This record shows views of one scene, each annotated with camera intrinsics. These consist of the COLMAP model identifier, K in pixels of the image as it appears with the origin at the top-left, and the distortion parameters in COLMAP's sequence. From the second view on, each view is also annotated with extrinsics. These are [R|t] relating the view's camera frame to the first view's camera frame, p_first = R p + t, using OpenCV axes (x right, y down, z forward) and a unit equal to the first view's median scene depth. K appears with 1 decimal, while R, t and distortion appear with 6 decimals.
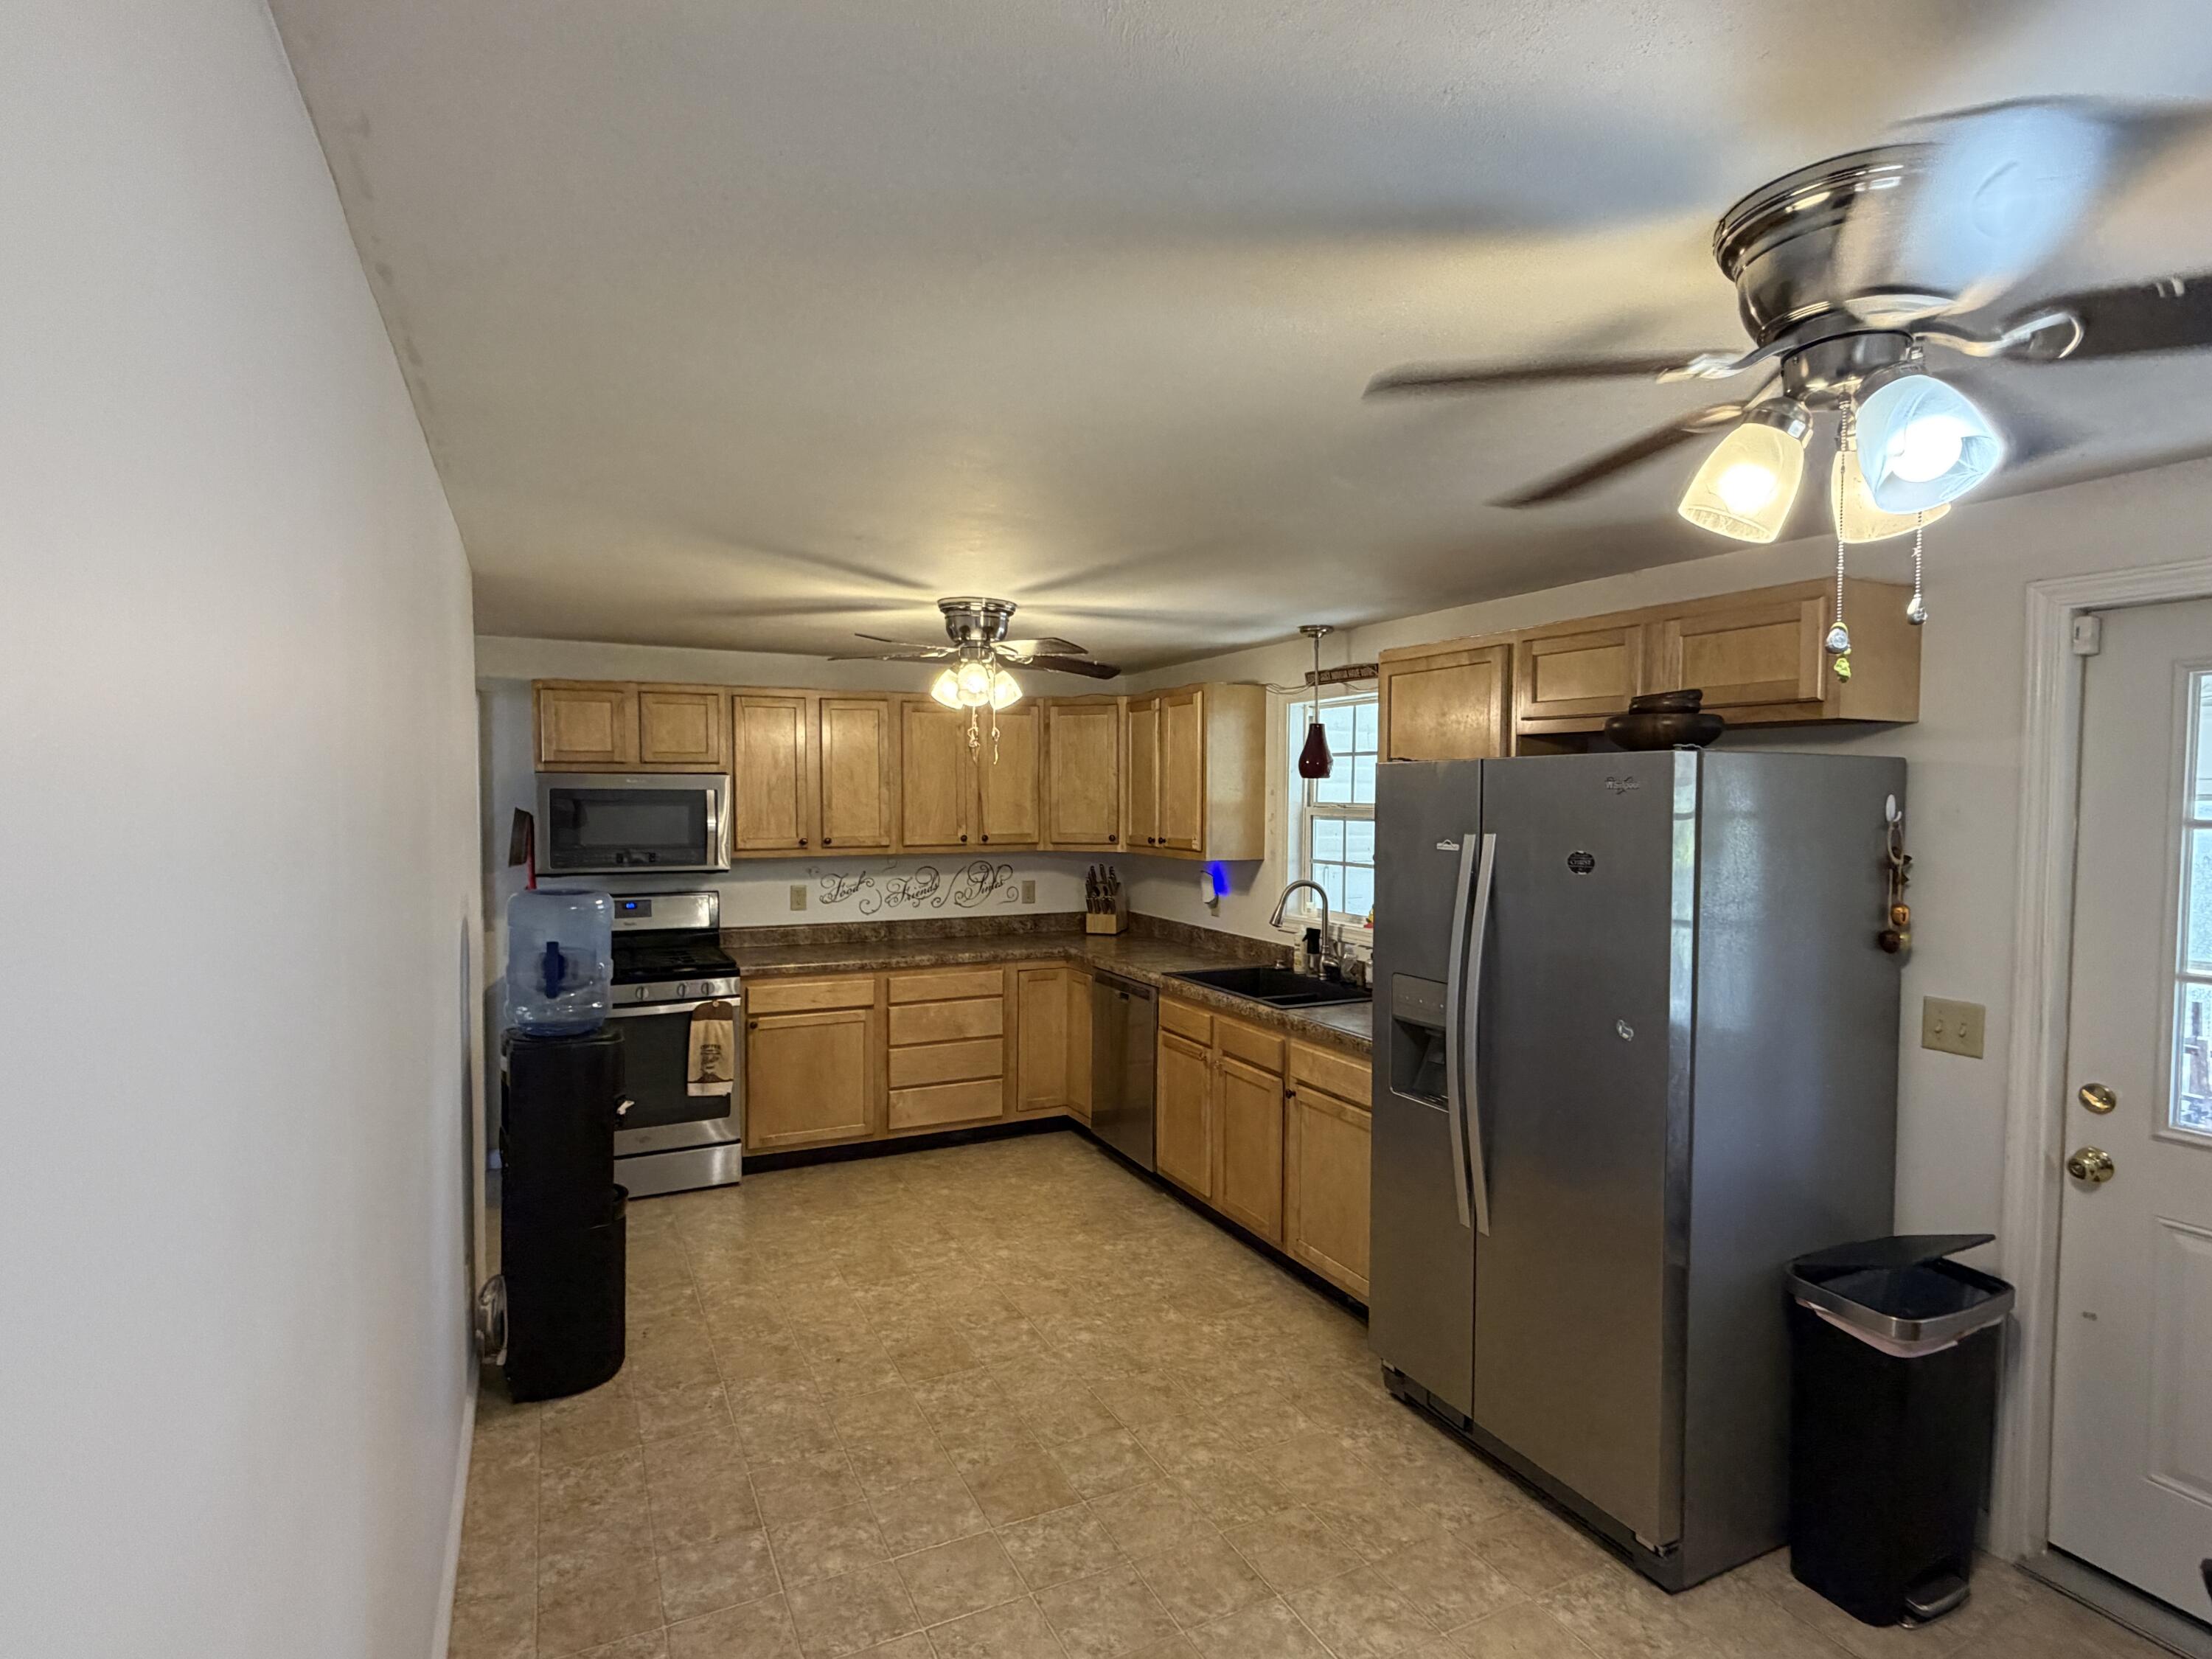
lens RADIAL K [[1123.4, 0, 1101.1], [0, 1123.4, 832.5], [0, 0, 1]] dist [-0.000356, -0.001156]
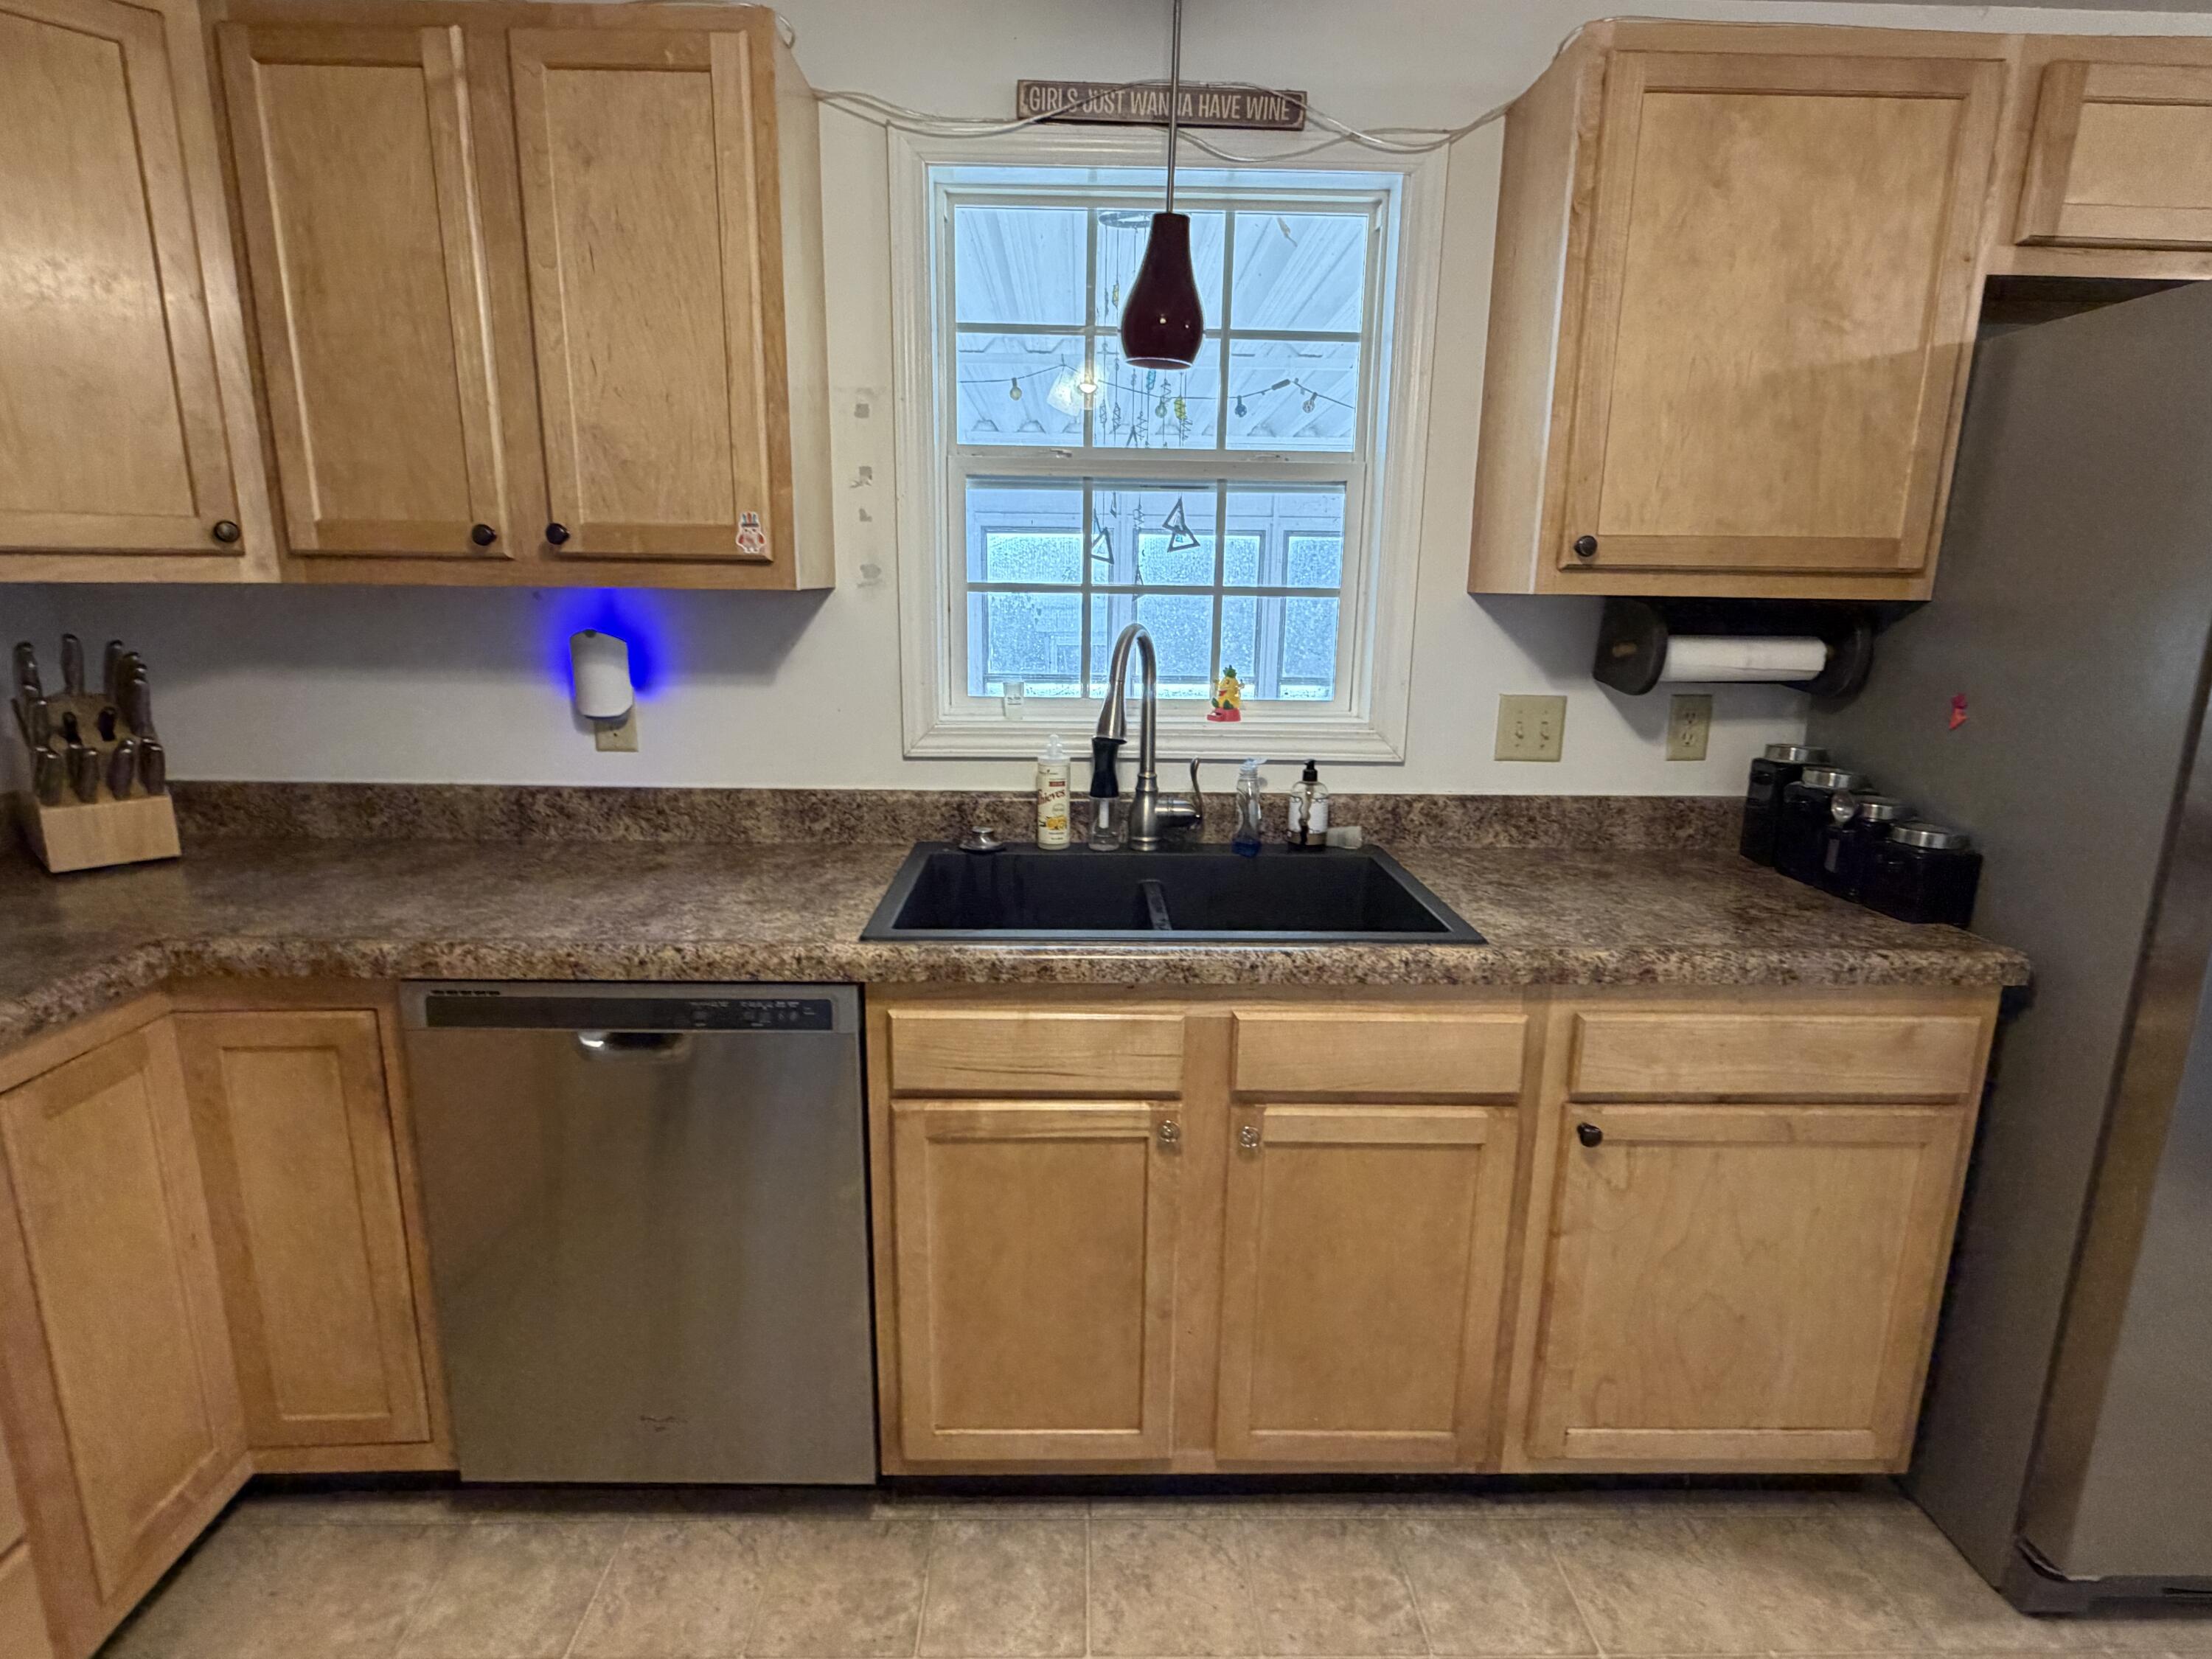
lens RADIAL K [[1123.4, 0, 1101.1], [0, 1123.4, 832.5], [0, 0, 1]] dist [-0.000356, -0.001156]
pose [[0.420438, -0.195777, 0.885947, -0.186341], [0.019122, 0.978138, 0.207075, 0.028301], [-0.907120, -0.070121, 0.414990, 0.756527]]
